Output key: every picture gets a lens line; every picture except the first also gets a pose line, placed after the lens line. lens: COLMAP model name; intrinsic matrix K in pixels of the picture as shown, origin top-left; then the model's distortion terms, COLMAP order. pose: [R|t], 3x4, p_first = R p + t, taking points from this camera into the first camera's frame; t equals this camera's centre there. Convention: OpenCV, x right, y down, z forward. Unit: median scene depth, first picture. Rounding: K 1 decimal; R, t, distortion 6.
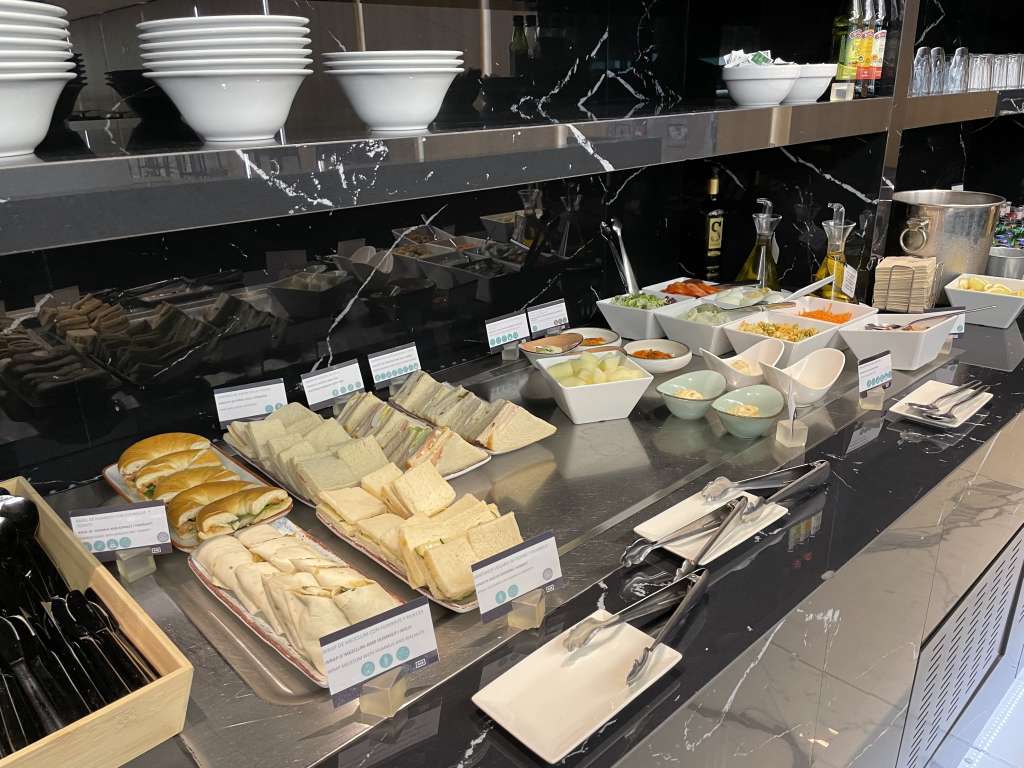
lens RADIAL K [[793.2, 0, 512.0], [0, 793.2, 384.0], [0, 0, 1]] dist [0.022362, -0.005376]
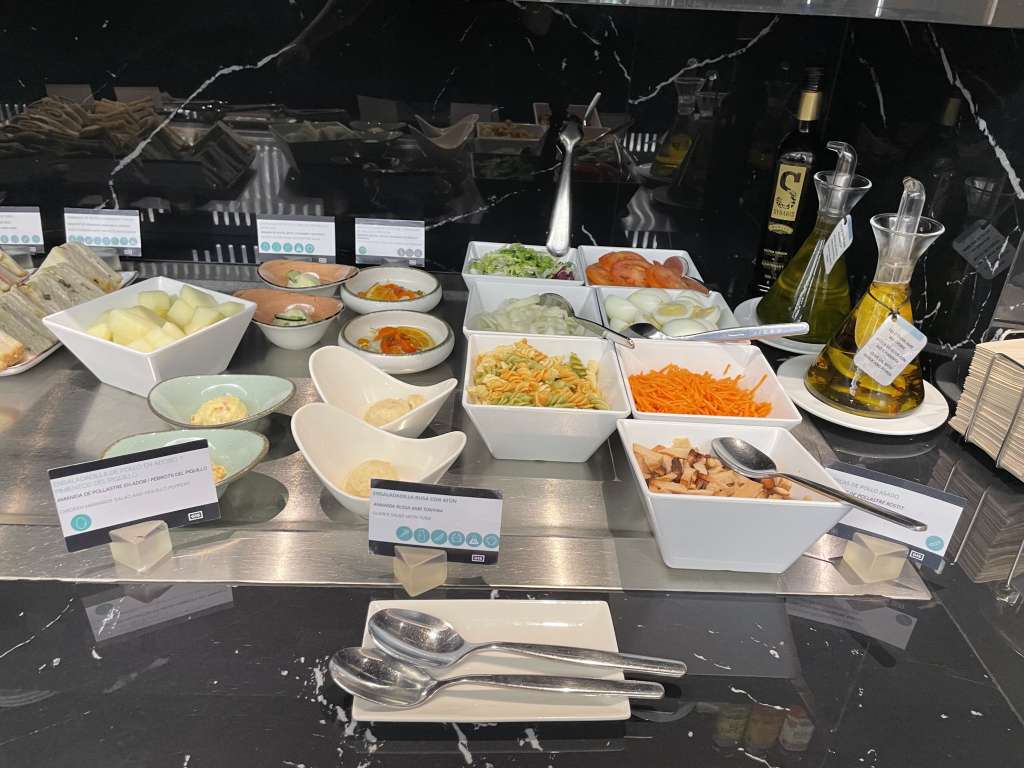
lens RADIAL K [[793.2, 0, 512.0], [0, 793.2, 384.0], [0, 0, 1]] dist [0.022362, -0.005376]
pose [[0.729776, 0.385447, -0.564674, 0.527533], [-0.296673, 0.922648, 0.246384, -0.159909], [0.615964, -0.012281, 0.787679, 0.482140]]
